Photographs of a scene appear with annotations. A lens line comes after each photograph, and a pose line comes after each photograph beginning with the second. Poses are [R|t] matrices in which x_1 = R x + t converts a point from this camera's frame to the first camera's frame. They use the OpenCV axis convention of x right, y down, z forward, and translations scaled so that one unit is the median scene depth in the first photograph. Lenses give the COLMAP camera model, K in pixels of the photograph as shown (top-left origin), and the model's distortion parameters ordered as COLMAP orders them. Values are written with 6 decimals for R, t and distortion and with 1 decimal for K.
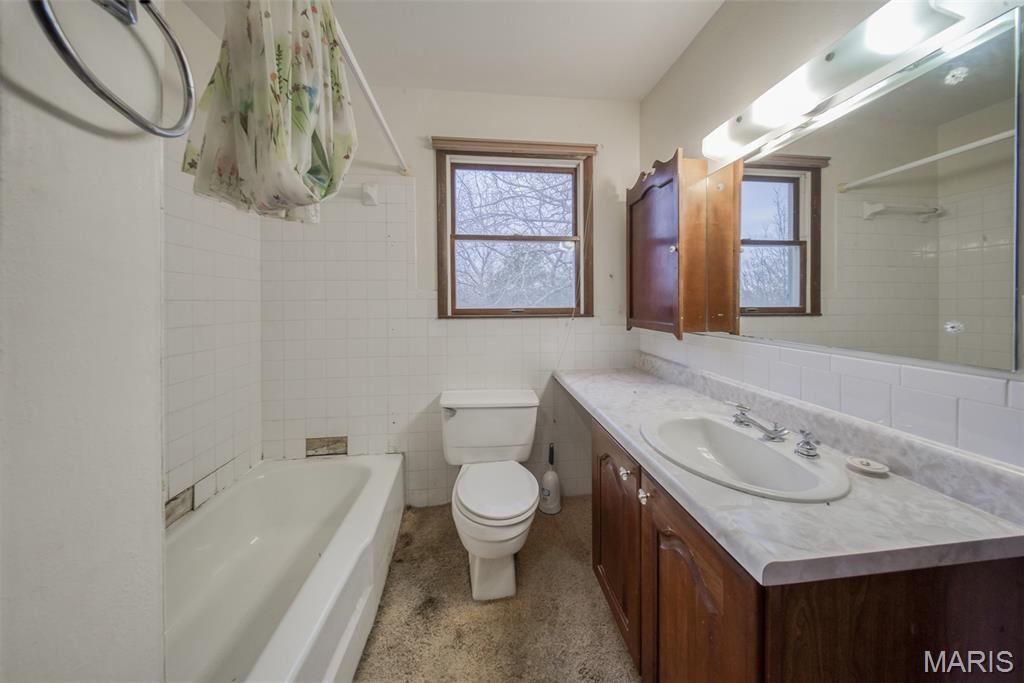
lens RADIAL K [[305.3, 0, 510.1], [0, 305.3, 304.5], [0, 0, 1]] dist [-0.005249, -0.000839]
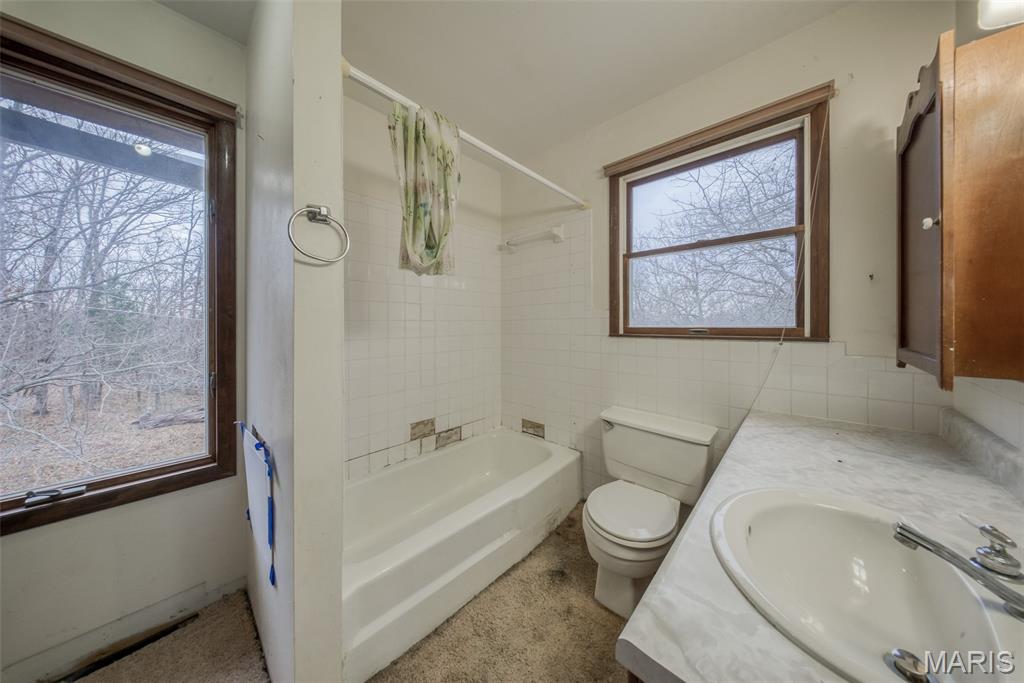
lens RADIAL K [[305.3, 0, 522.4], [0, 305.3, 325.6], [0, 0, 1]] dist [-0.005249, -0.000839]
pose [[0.664354, 0.008022, -0.747375, 0.359885], [-0.002043, 0.999958, 0.008917, 0.000567], [0.747415, -0.004397, 0.664342, 0.070535]]
